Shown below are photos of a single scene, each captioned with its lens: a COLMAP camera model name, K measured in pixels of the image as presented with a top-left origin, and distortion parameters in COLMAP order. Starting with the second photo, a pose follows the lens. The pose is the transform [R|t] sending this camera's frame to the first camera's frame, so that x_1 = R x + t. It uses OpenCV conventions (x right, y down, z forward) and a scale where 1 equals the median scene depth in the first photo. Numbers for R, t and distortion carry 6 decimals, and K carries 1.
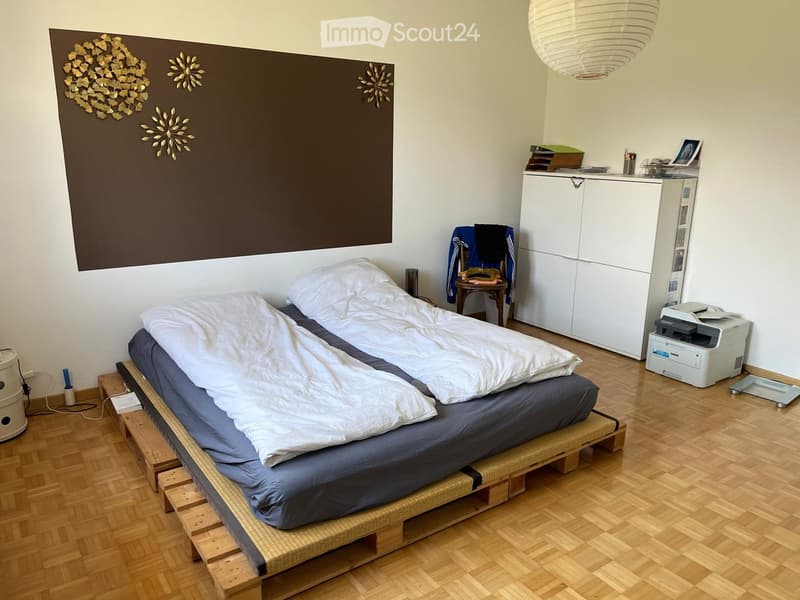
lens RADIAL K [[605.5, 0, 400.5], [0, 605.5, 298.4], [0, 0, 1]] dist [0.029110, -0.004699]
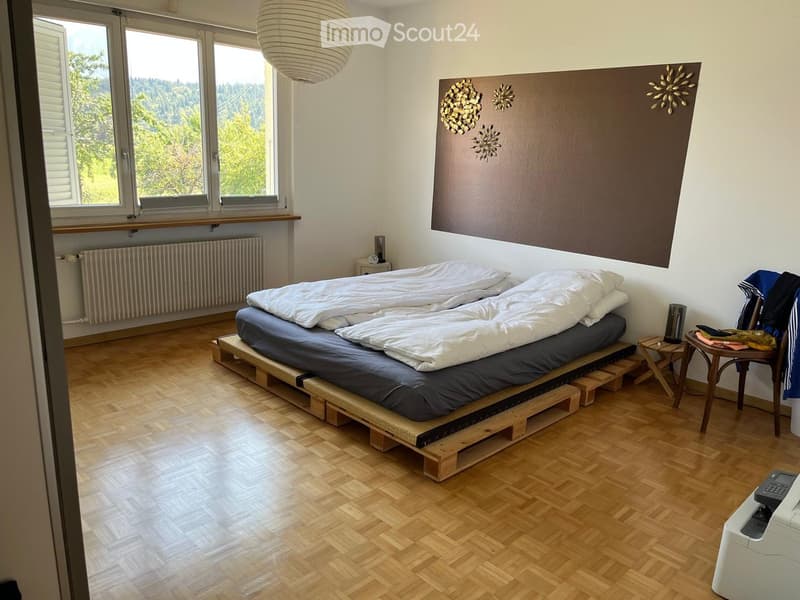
lens RADIAL K [[605.5, 0, 398.3], [0, 605.5, 302.3], [0, 0, 1]] dist [0.029110, -0.004699]
pose [[0.166604, 0.236217, -0.957311, 1.069760], [-0.283938, 0.941249, 0.182839, -0.136458], [0.944258, 0.241355, 0.223886, 0.638782]]
